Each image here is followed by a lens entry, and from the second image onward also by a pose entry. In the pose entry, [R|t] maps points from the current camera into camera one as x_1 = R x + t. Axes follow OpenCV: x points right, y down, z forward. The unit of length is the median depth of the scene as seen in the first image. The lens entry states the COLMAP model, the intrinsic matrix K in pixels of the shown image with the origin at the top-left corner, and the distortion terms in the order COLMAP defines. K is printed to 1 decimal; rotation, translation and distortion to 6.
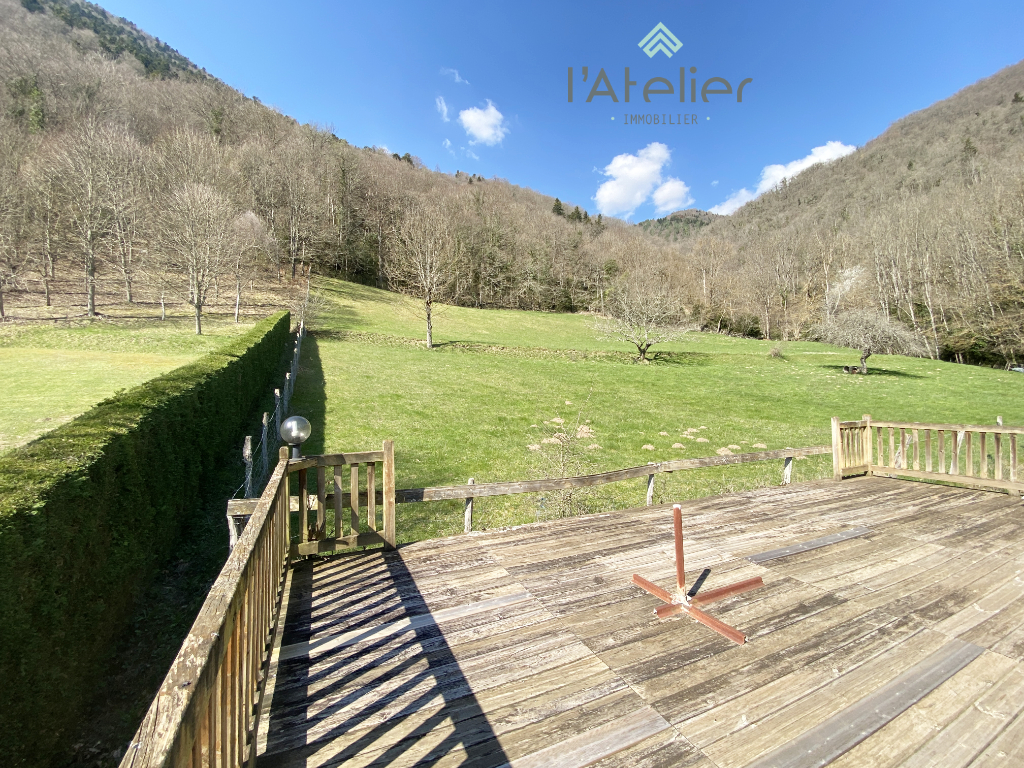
lens RADIAL K [[418.2, 0, 508.0], [0, 418.2, 386.0], [0, 0, 1]] dist [0.002711, -0.012552]
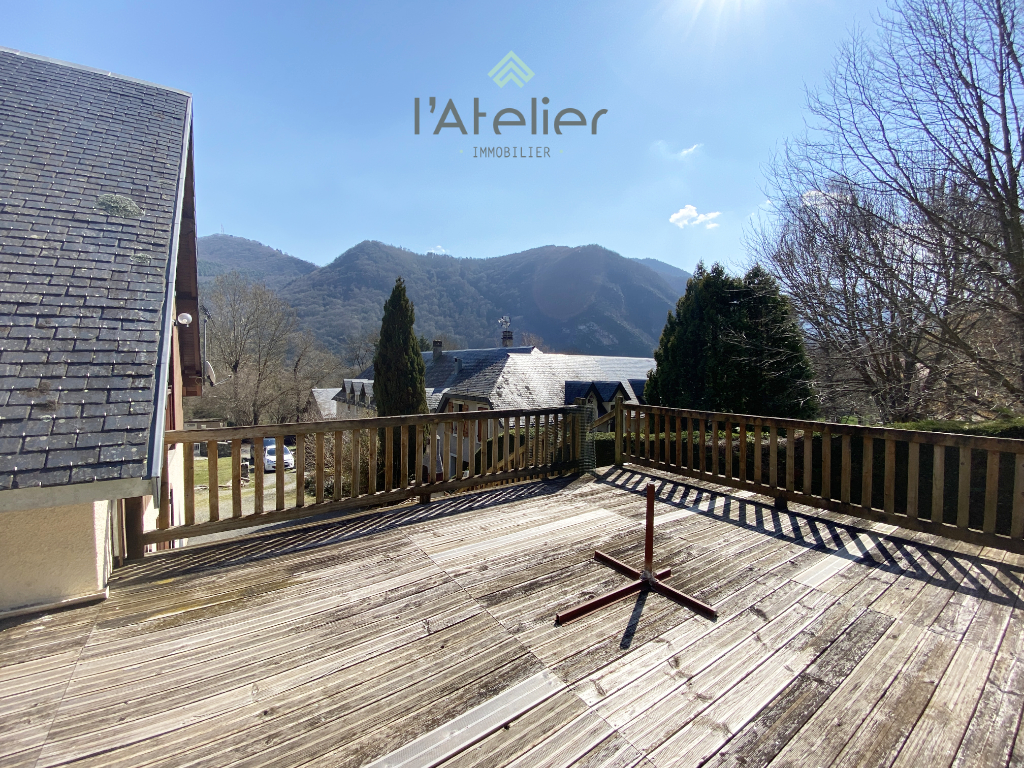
lens RADIAL K [[412.6, 0, 512.0], [0, 412.6, 384.0], [0, 0, 1]] dist [0.023700, -0.022359]
pose [[-0.982397, 0.013884, -0.186289, 0.395877], [0.009321, 0.999635, 0.025351, 0.012749], [0.186573, 0.023169, -0.982168, 0.823943]]
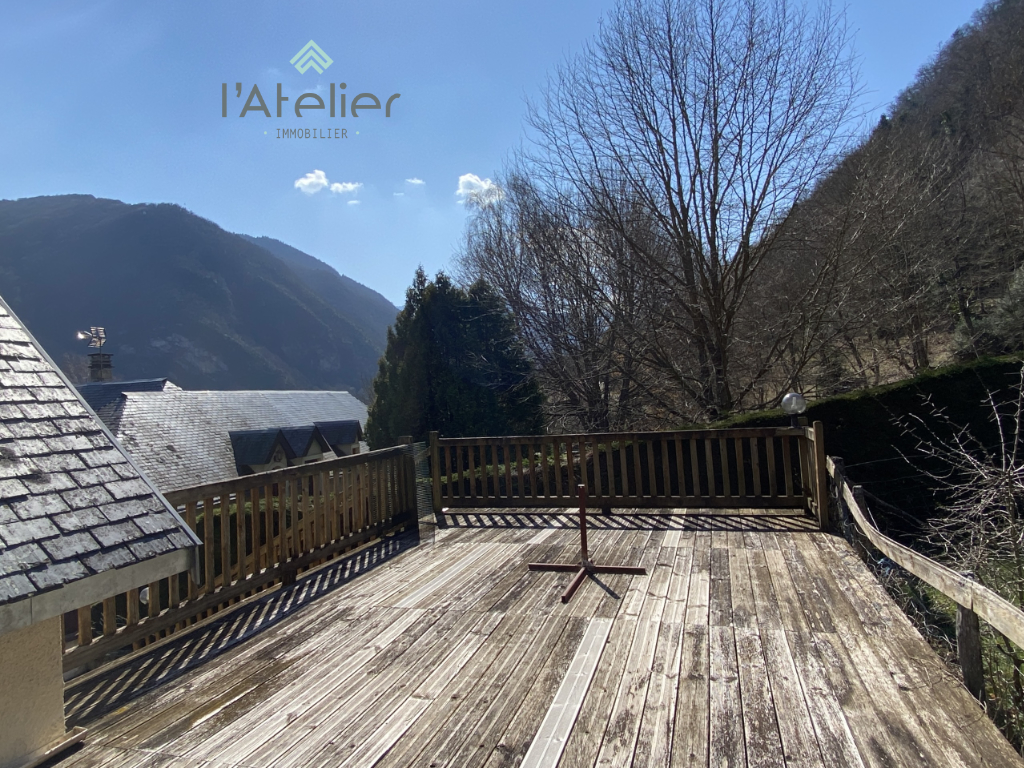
lens RADIAL K [[633.6, 0, 512.0], [0, 633.6, 384.0], [0, 0, 1]] dist [0.111085, -0.123944]
pose [[-0.661247, 0.035105, -0.749346, 0.817812], [0.078838, 0.996625, -0.022879, 0.012751], [0.746014, -0.074205, -0.661783, 0.901982]]
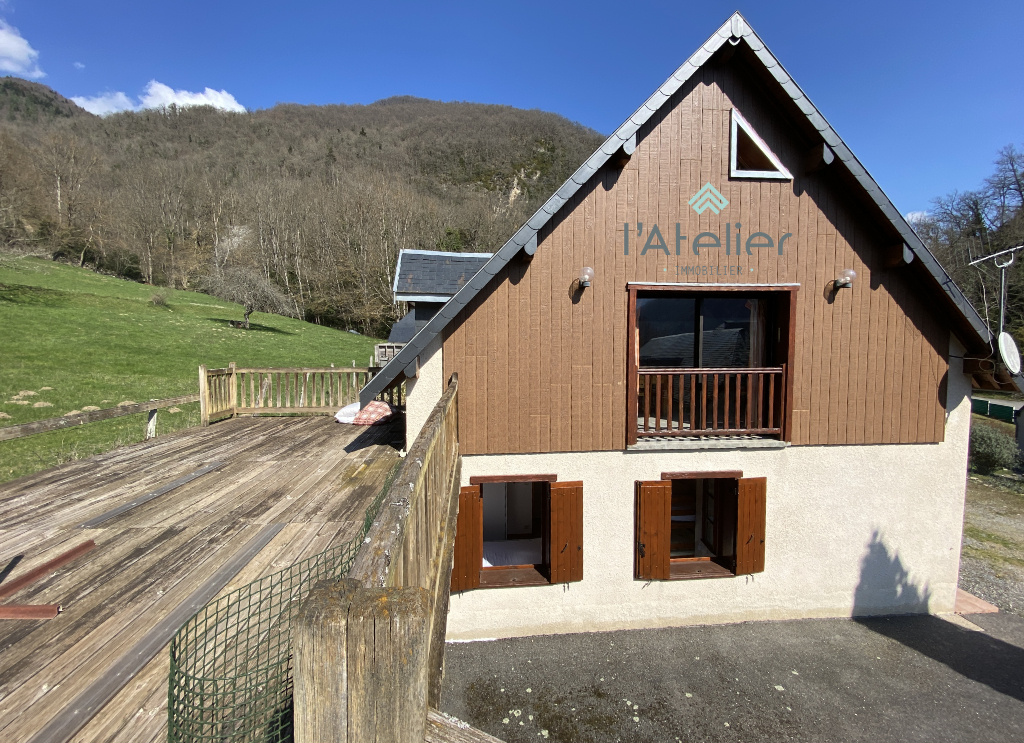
lens RADIAL K [[435.6, 0, 512.0], [0, 435.6, 371.5], [0, 0, 1]] dist [0.018910, -0.019618]
pose [[0.325333, -0.040981, 0.944711, 0.017412], [-0.026631, 0.998267, 0.052476, 0.013407], [-0.945224, -0.042231, 0.323678, -0.063992]]
